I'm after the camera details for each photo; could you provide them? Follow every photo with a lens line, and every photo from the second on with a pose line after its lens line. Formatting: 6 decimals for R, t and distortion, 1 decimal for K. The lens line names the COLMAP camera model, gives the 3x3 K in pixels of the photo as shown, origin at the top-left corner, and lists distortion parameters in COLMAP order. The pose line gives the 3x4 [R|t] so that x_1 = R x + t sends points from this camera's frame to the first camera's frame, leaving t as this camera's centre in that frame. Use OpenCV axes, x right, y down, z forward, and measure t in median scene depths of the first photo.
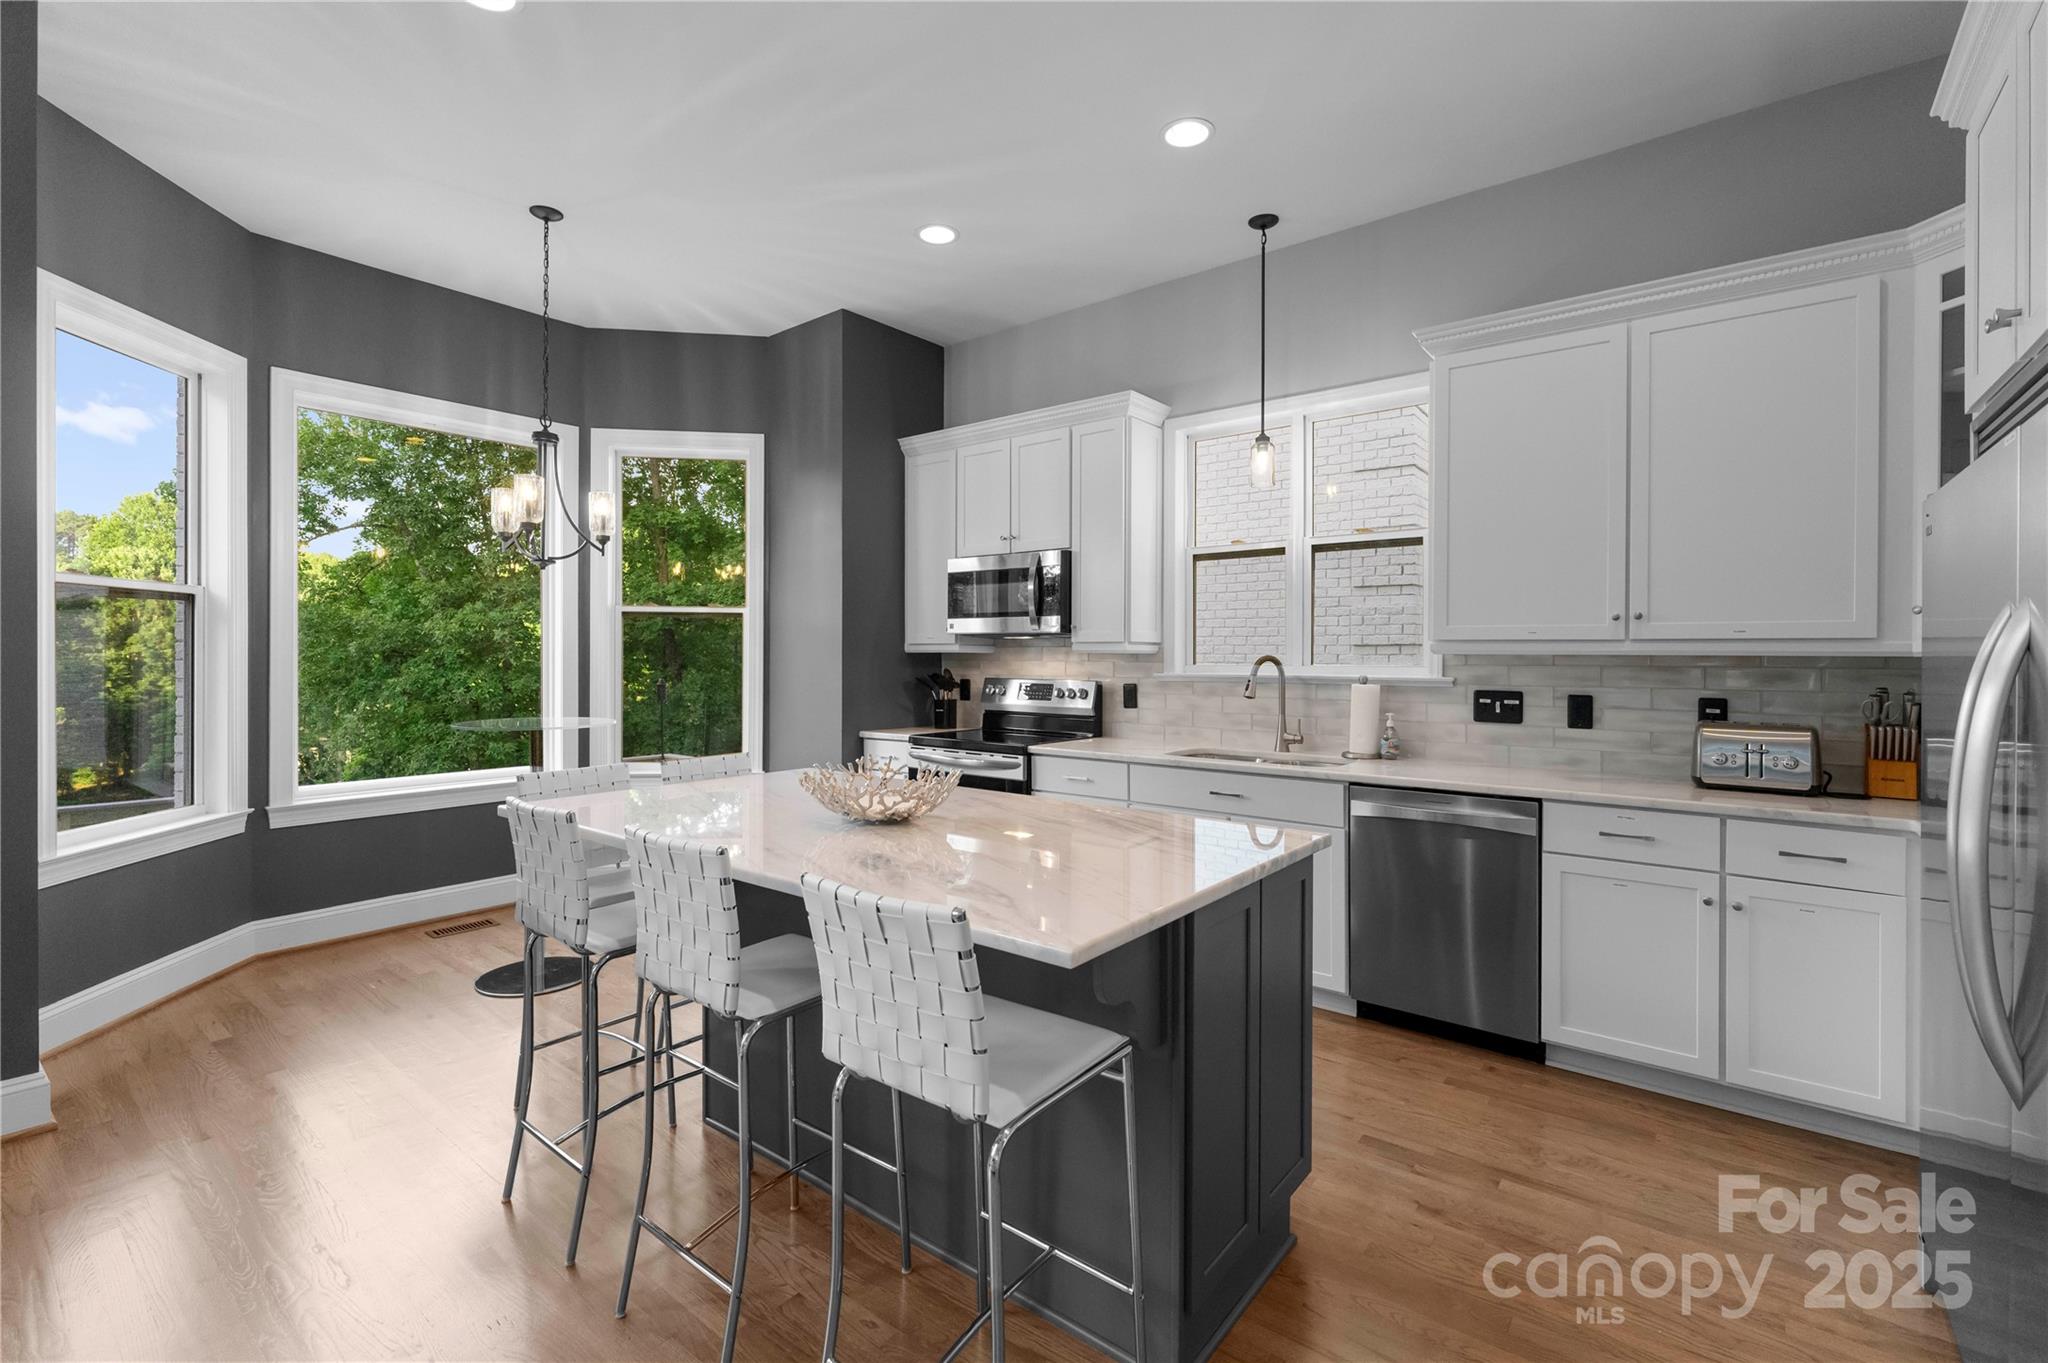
lens RADIAL K [[909.5, 0, 1022.1], [0, 909.5, 663.9], [0, 0, 1]] dist [0.001664, -0.000725]
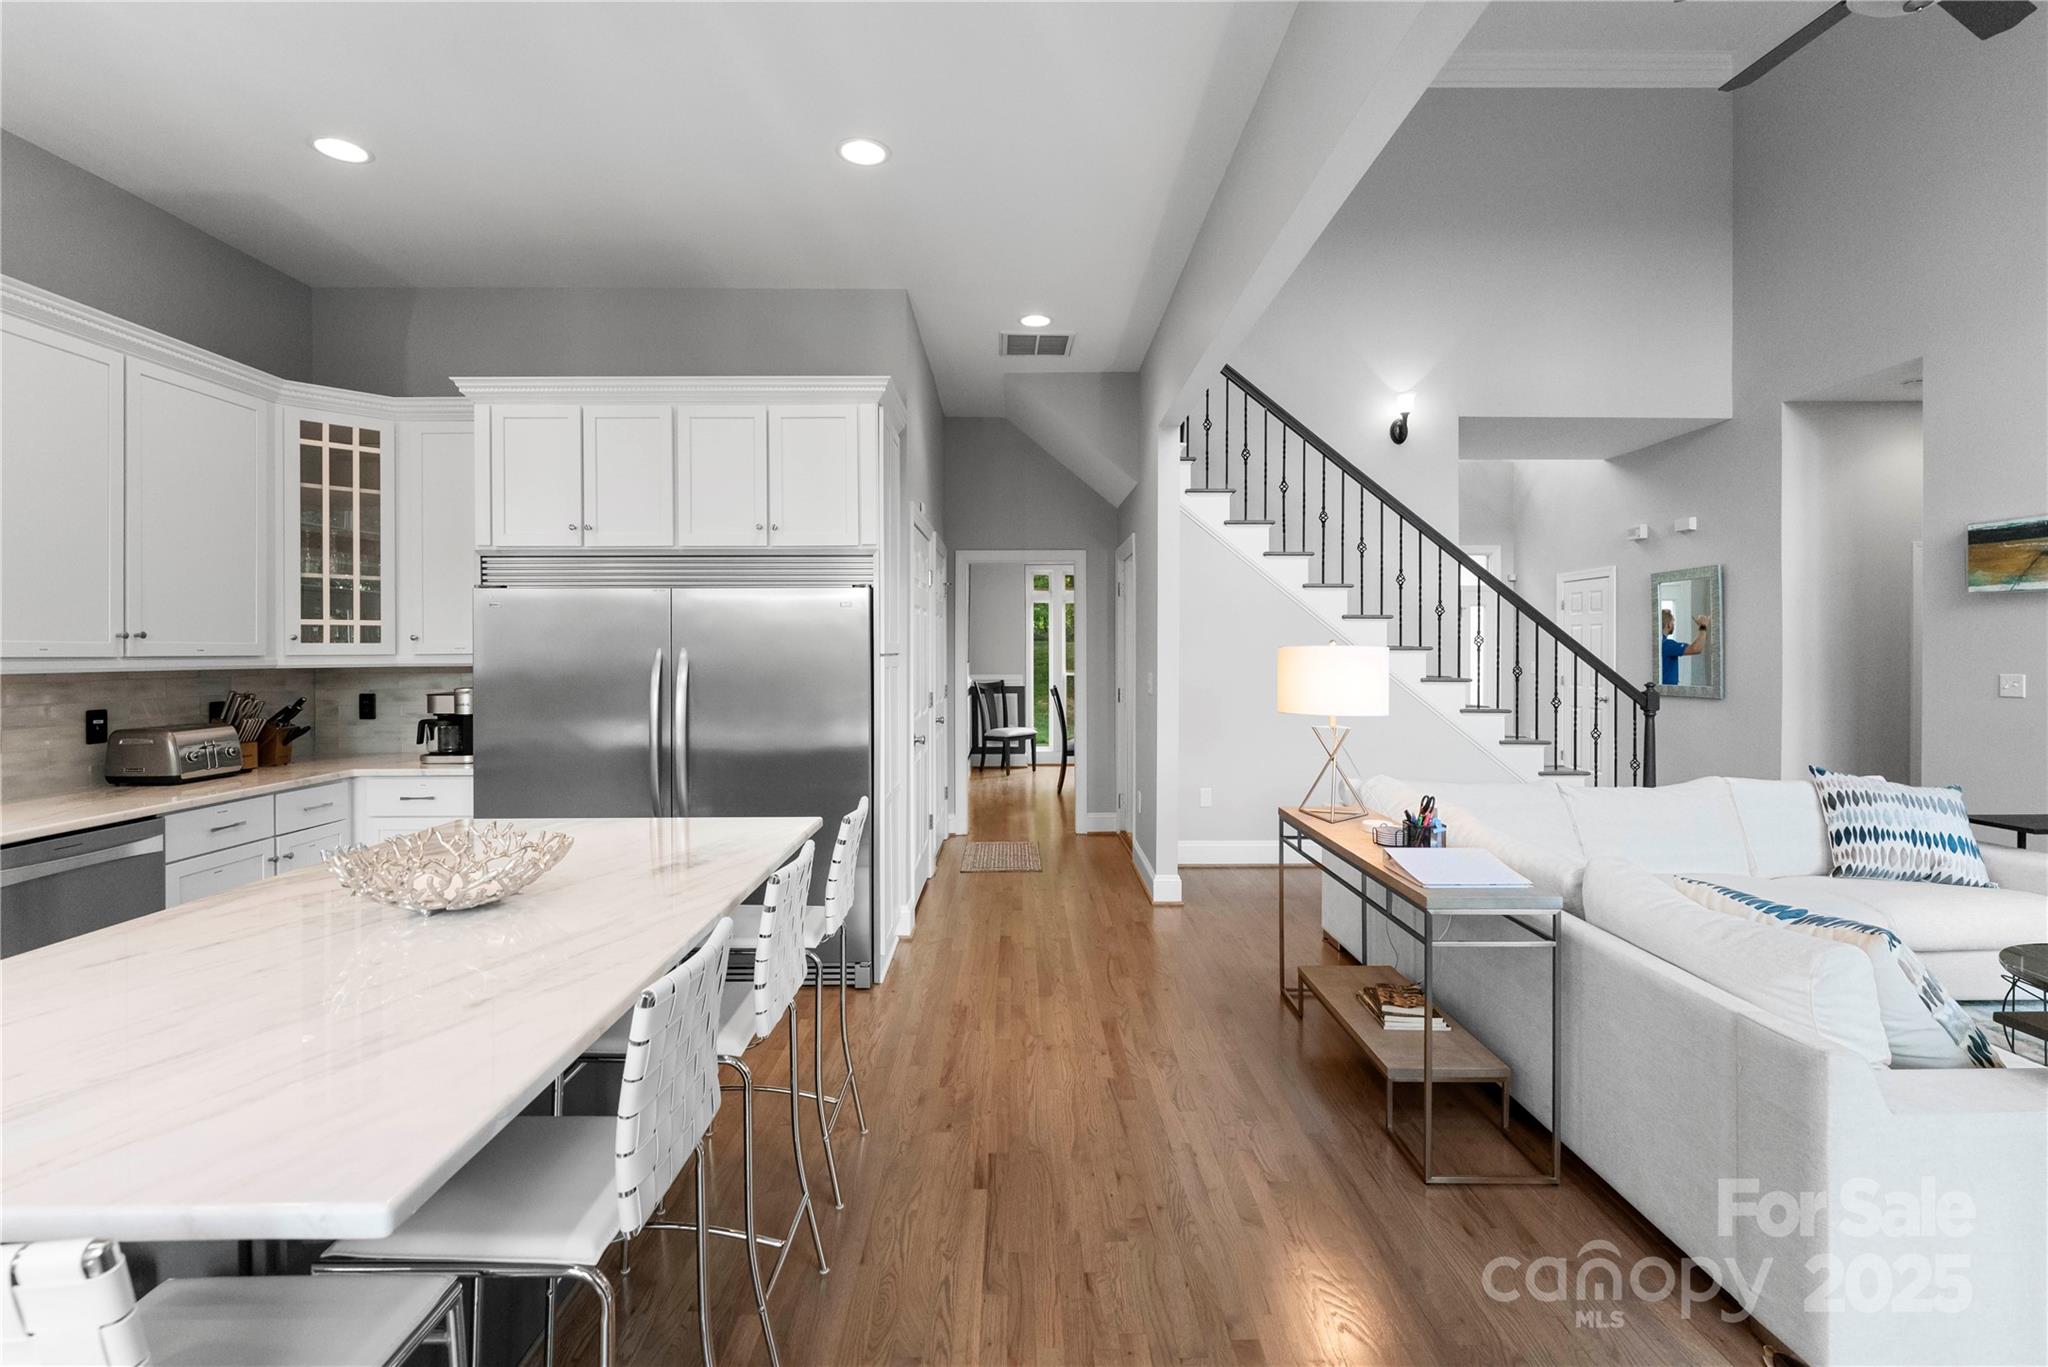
lens RADIAL K [[909.5, 0, 1043.7], [0, 909.5, 654.3], [0, 0, 1]] dist [0.001664, -0.000725]
pose [[-0.628237, 0.004332, 0.778010, -0.688544], [0.014914, 0.999868, 0.006476, -0.016366], [-0.777879, 0.015671, -0.628219, 0.703685]]
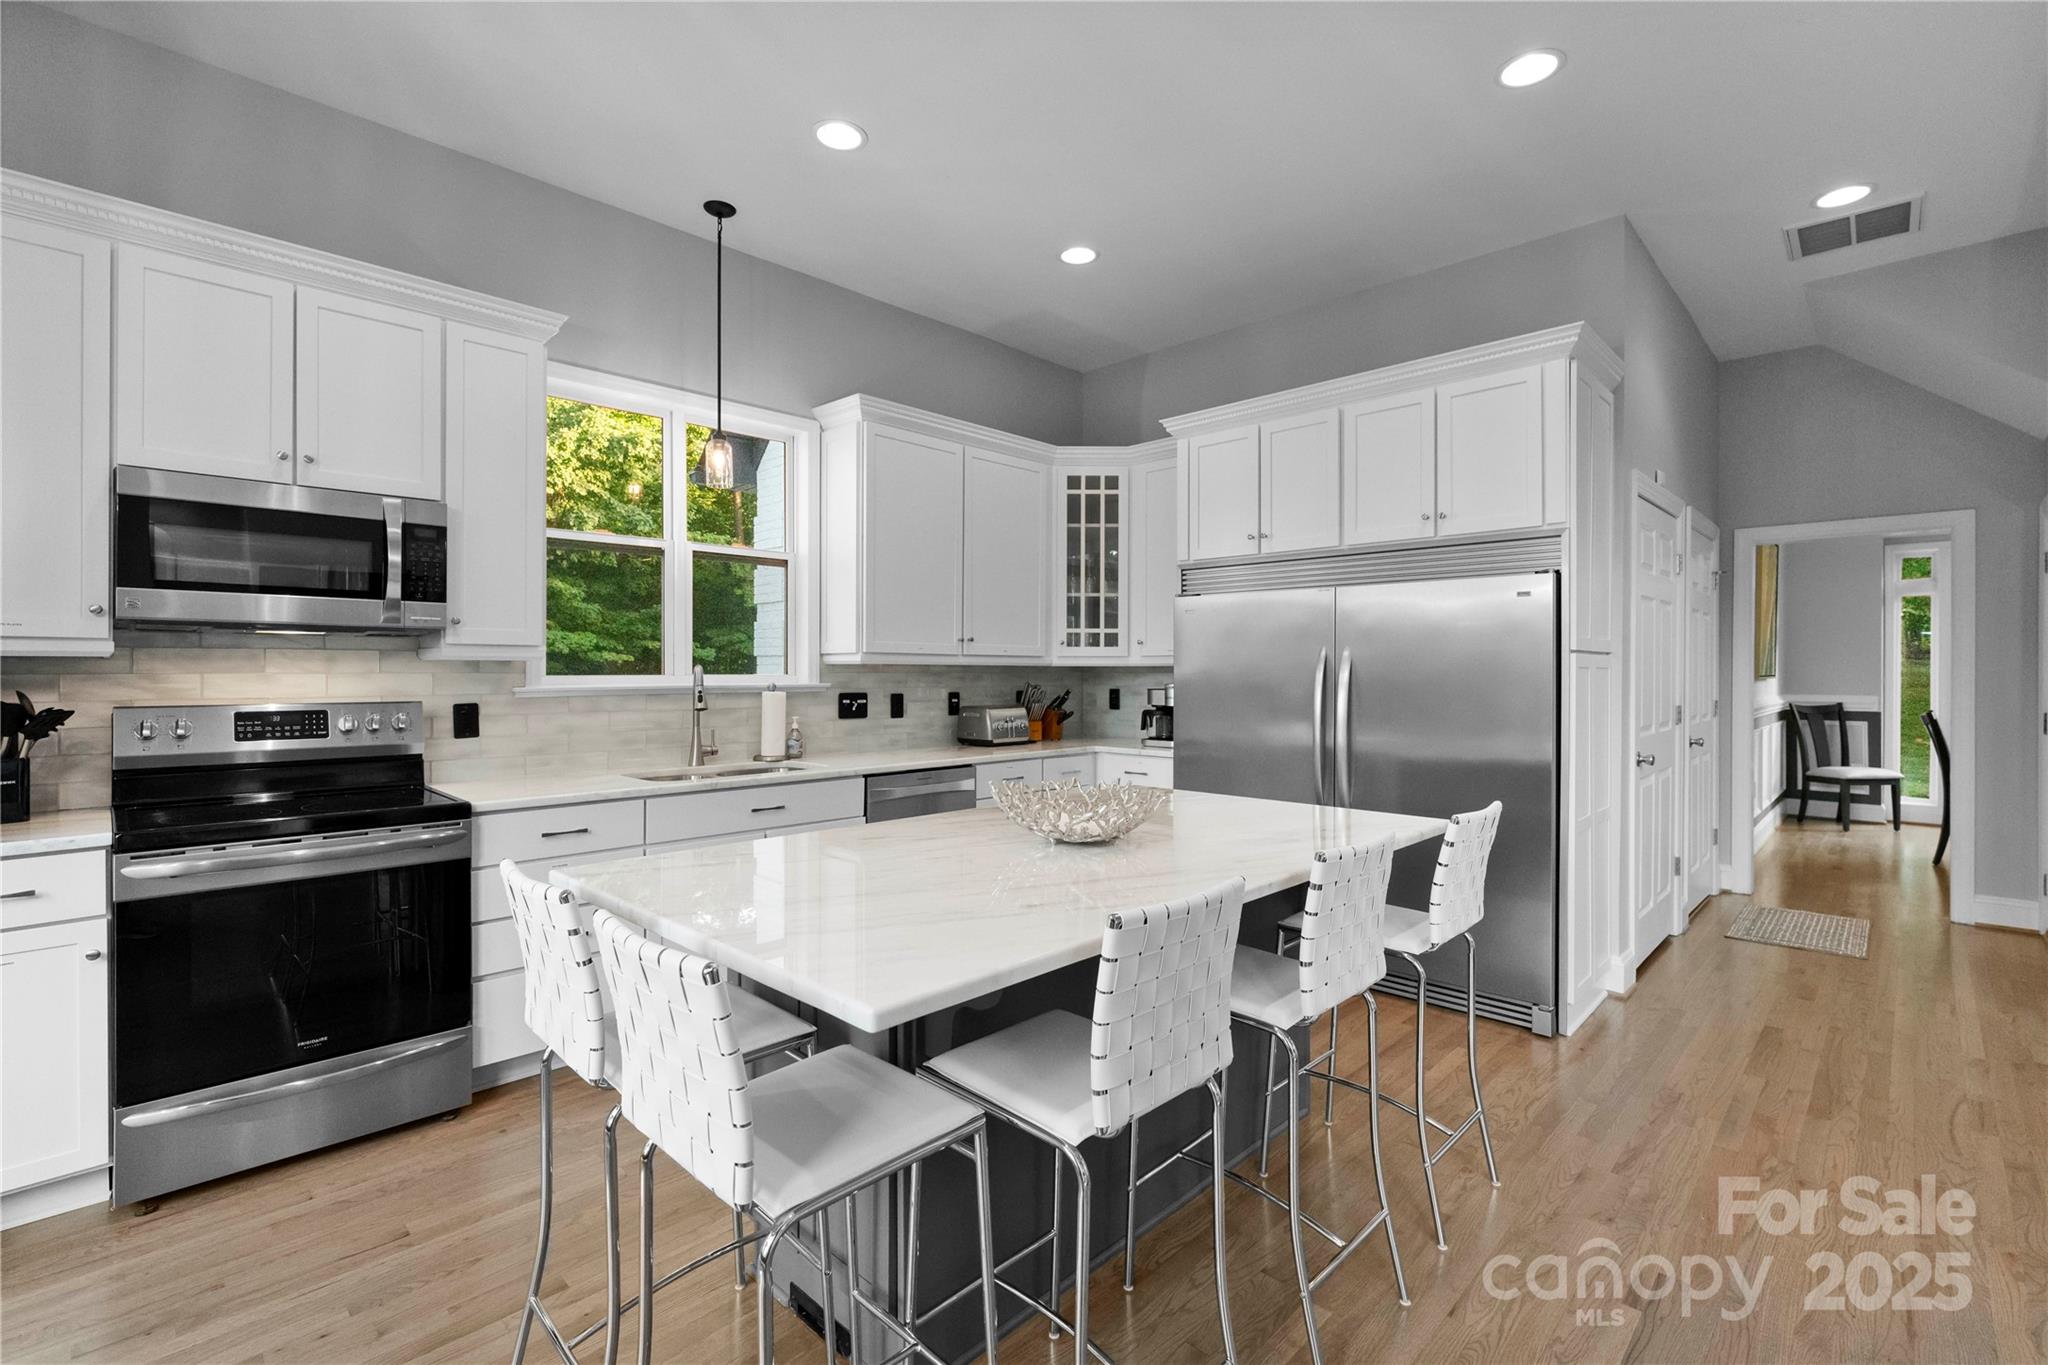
lens RADIAL K [[909.5, 0, 1020.1], [0, 909.5, 666.5], [0, 0, 1]] dist [0.001664, -0.000725]
pose [[0.100503, 0.004053, 0.994928, -0.698609], [0.012144, 0.999912, -0.005300, 0.002467], [-0.994863, 0.012615, 0.100445, 0.635735]]
